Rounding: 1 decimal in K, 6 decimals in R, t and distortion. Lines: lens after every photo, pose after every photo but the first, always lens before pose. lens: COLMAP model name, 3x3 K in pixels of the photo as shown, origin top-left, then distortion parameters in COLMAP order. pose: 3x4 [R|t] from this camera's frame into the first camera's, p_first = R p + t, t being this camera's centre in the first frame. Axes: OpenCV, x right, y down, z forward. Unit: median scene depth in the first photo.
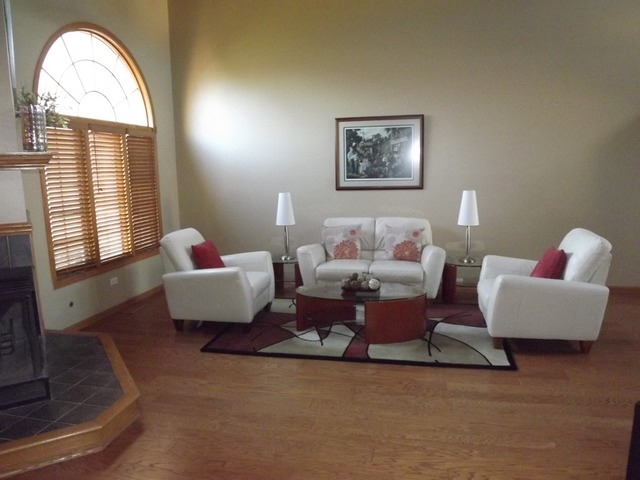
lens RADIAL K [[467.5, 0, 325.6], [0, 467.5, 244.2], [0, 0, 1]] dist [-0.055951, 0.008287]
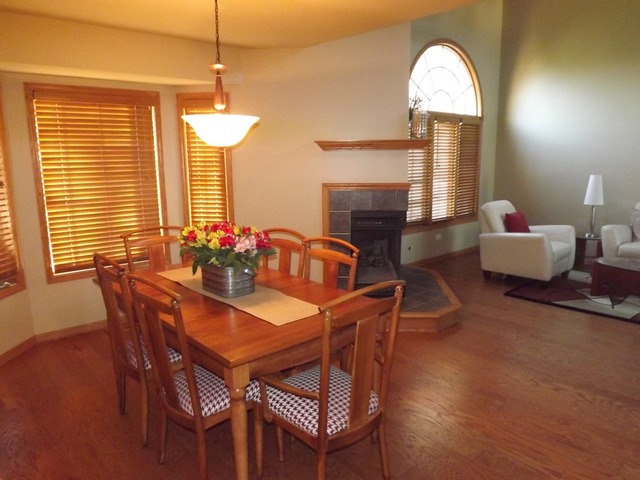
lens RADIAL K [[467.5, 0, 318.8], [0, 467.5, 249.3], [0, 0, 1]] dist [-0.055951, 0.008287]
pose [[0.804224, 0.124231, -0.581197, 0.035463], [-0.096483, 0.992228, 0.078582, 0.042300], [0.586442, -0.007122, 0.809960, -0.252138]]
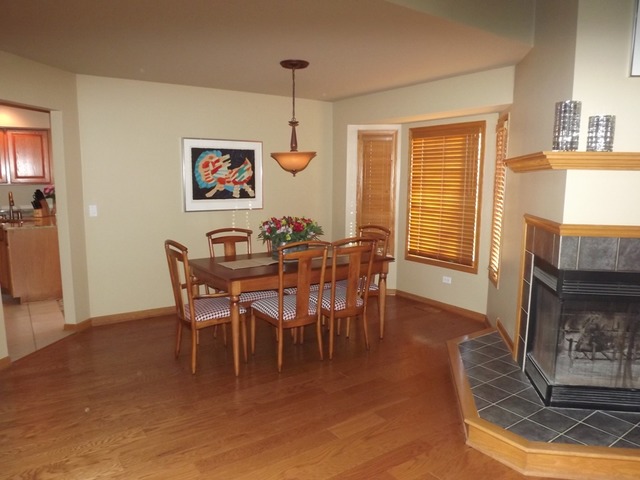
lens RADIAL K [[467.5, 0, 320.3], [0, 467.5, 240.7], [0, 0, 1]] dist [-0.055951, 0.008287]
pose [[-0.687228, 0.113916, -0.717455, 0.203411], [-0.107827, 0.960692, 0.255821, -0.108279], [0.718395, 0.253168, -0.647931, 0.638833]]
